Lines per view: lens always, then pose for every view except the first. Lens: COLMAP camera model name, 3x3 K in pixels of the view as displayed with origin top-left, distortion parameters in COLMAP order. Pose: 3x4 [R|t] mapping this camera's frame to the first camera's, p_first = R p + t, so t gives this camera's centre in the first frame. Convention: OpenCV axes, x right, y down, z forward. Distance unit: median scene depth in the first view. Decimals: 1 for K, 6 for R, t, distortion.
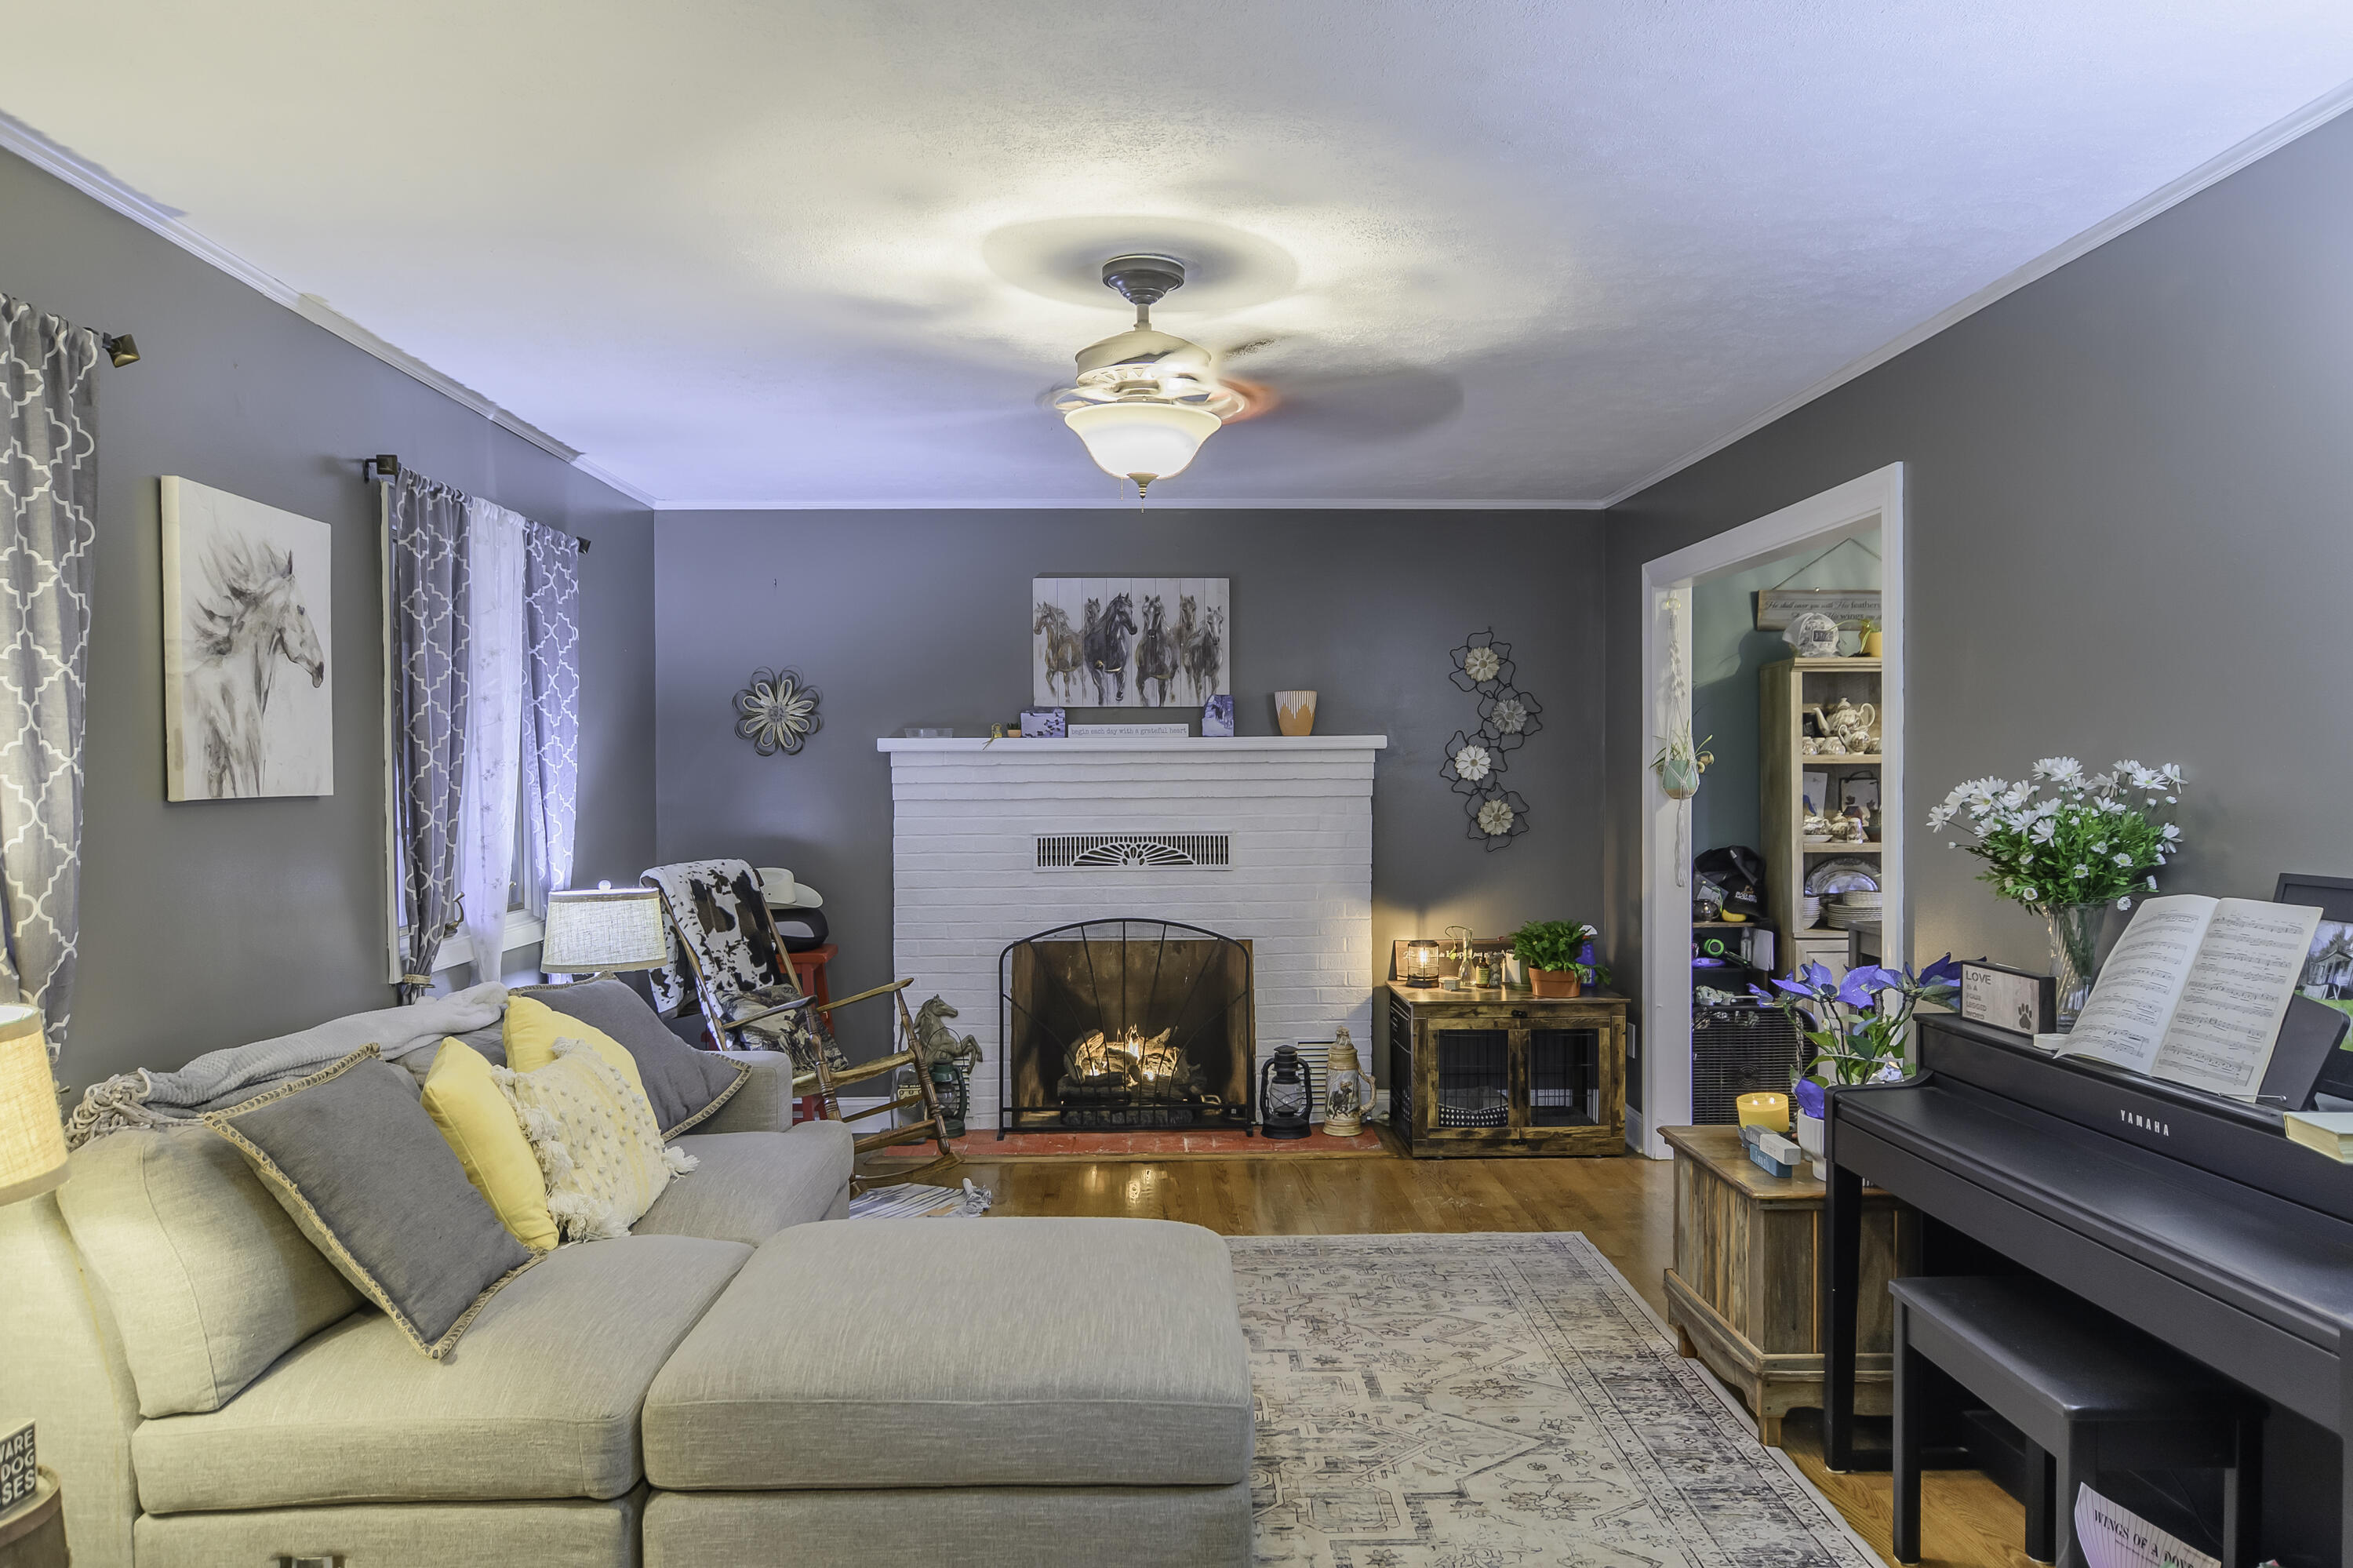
lens RADIAL K [[1640.2, 0, 1176.5], [0, 1640.2, 784.0], [0, 0, 1]] dist [0.004324, 0.000923]
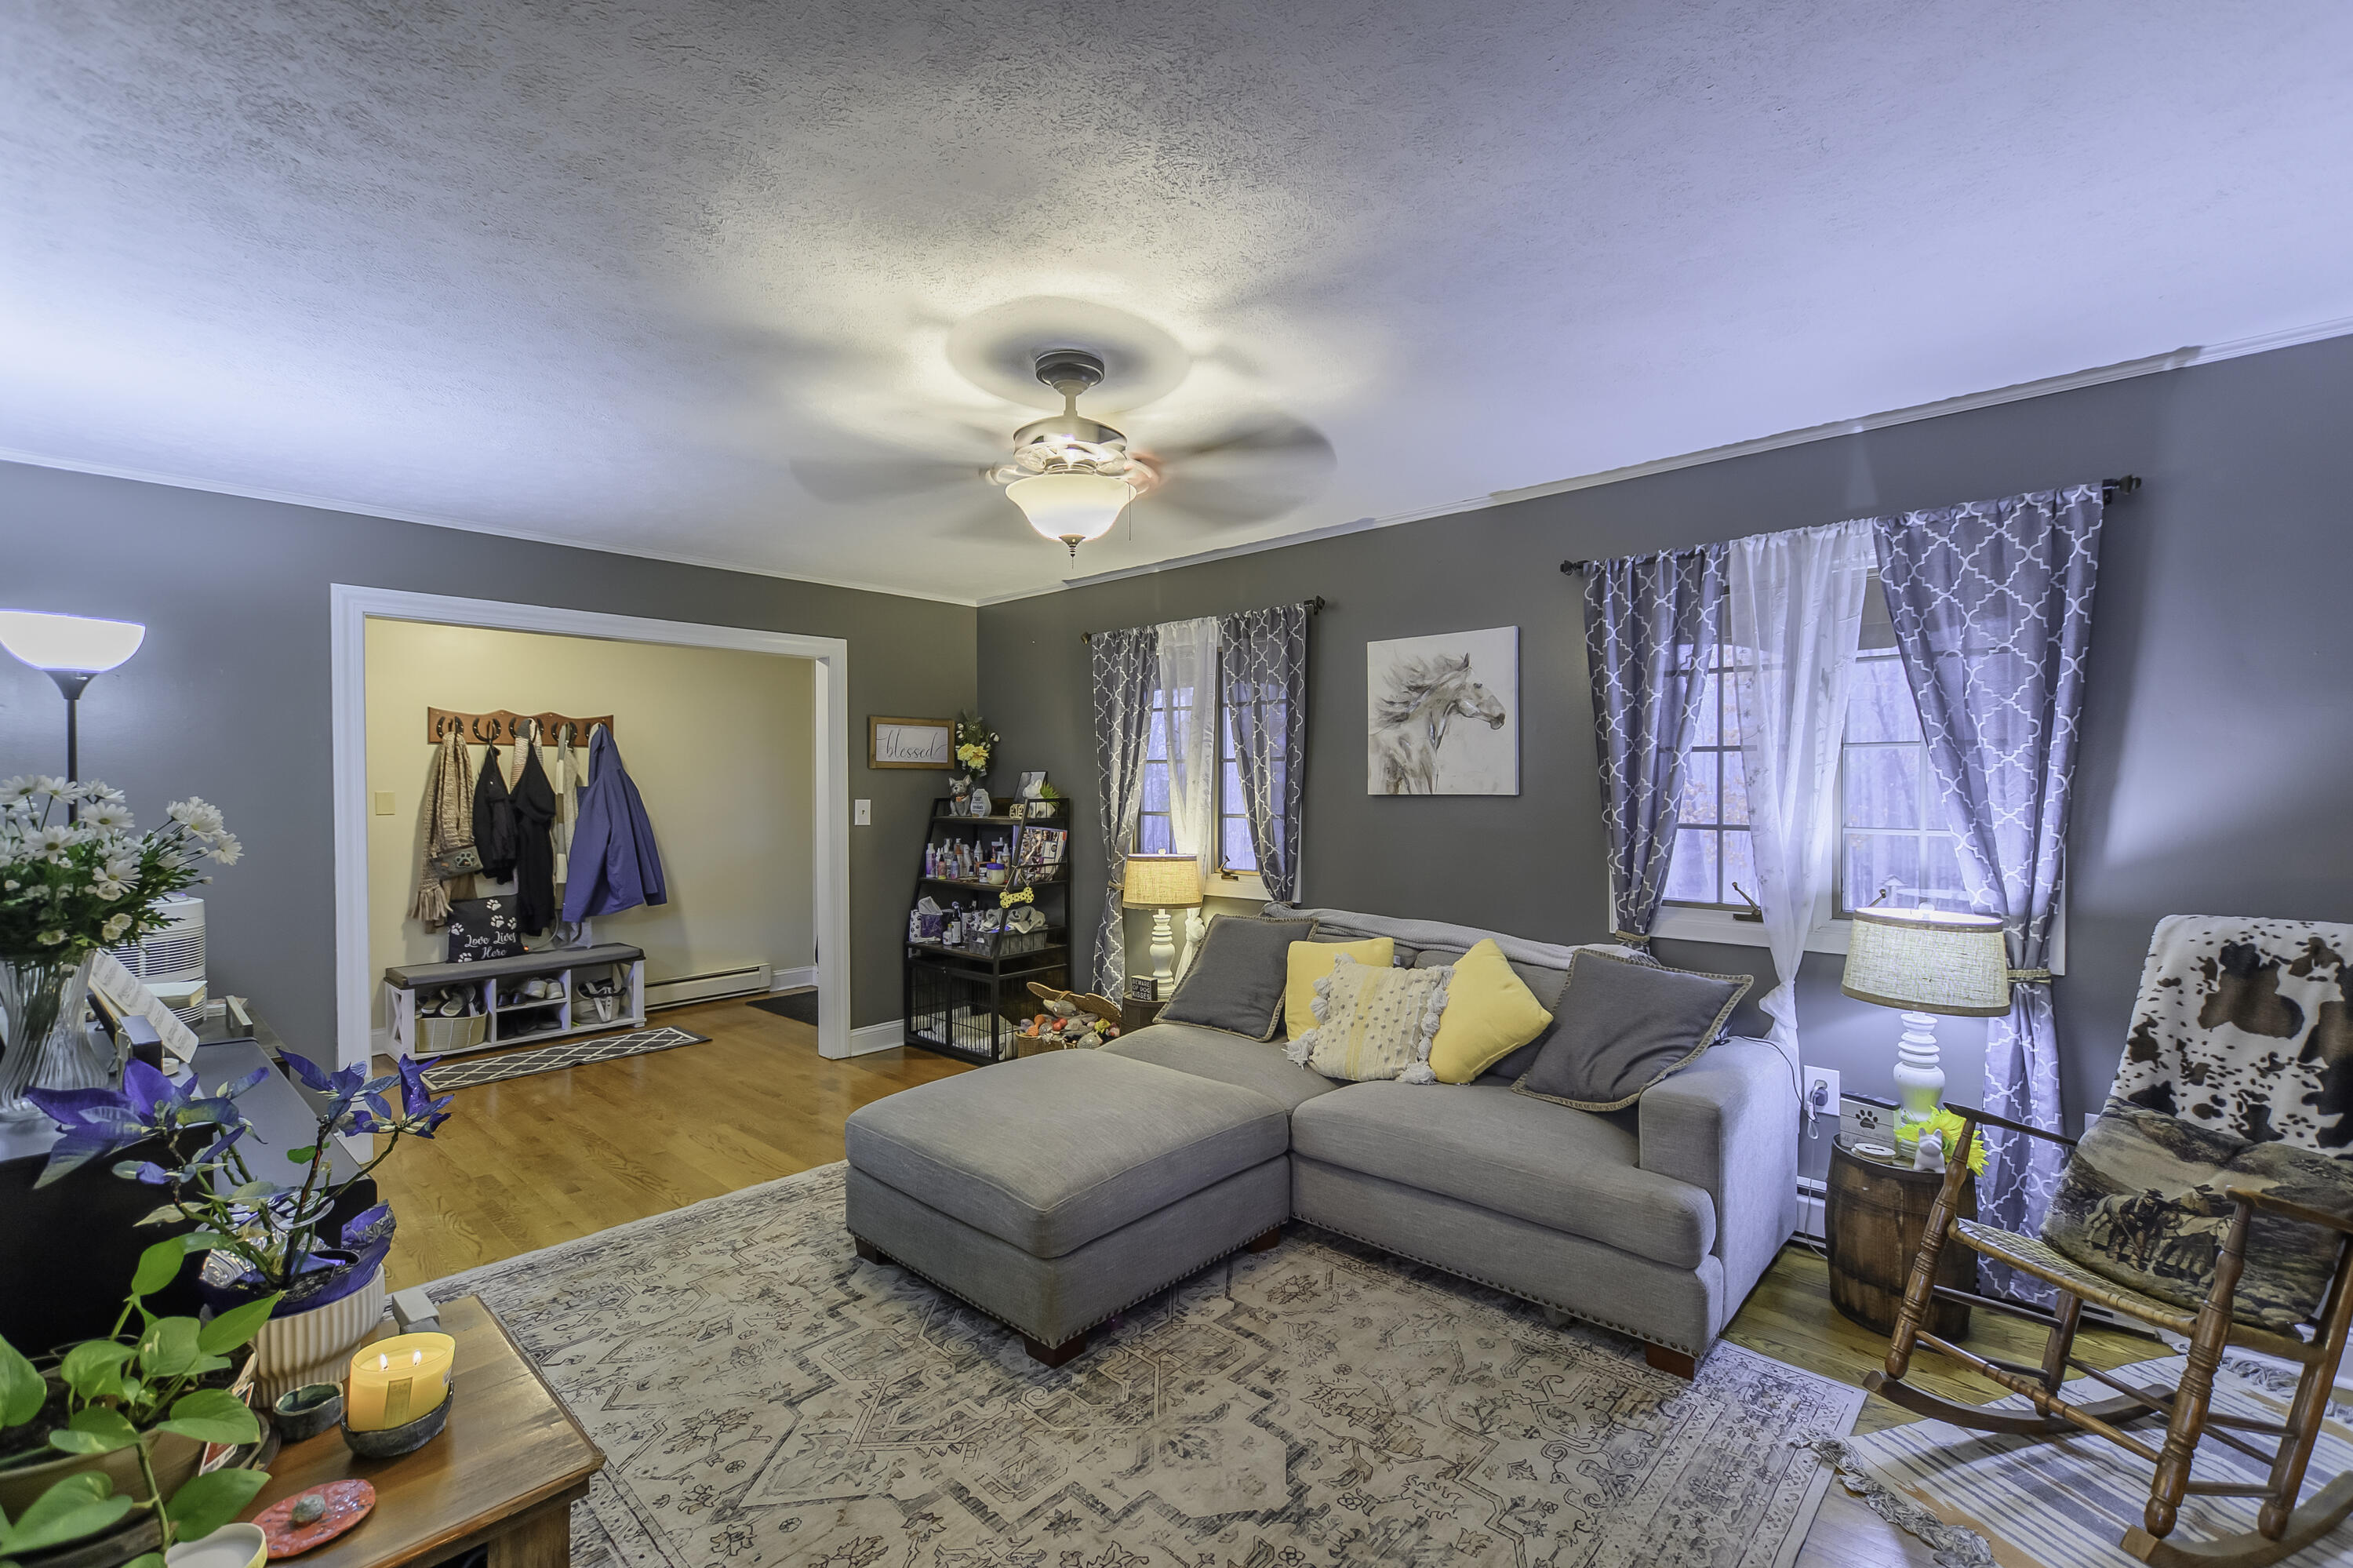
lens RADIAL K [[1013.4, 0, 1179.9], [0, 1013.4, 787.4], [0, 0, 1]] dist [0.000240, 0.000181]
pose [[-0.697443, 0.011385, -0.716549, 0.469191], [0.003252, 0.999914, 0.012722, -0.015707], [0.716632, 0.006542, -0.697420, 1.617907]]
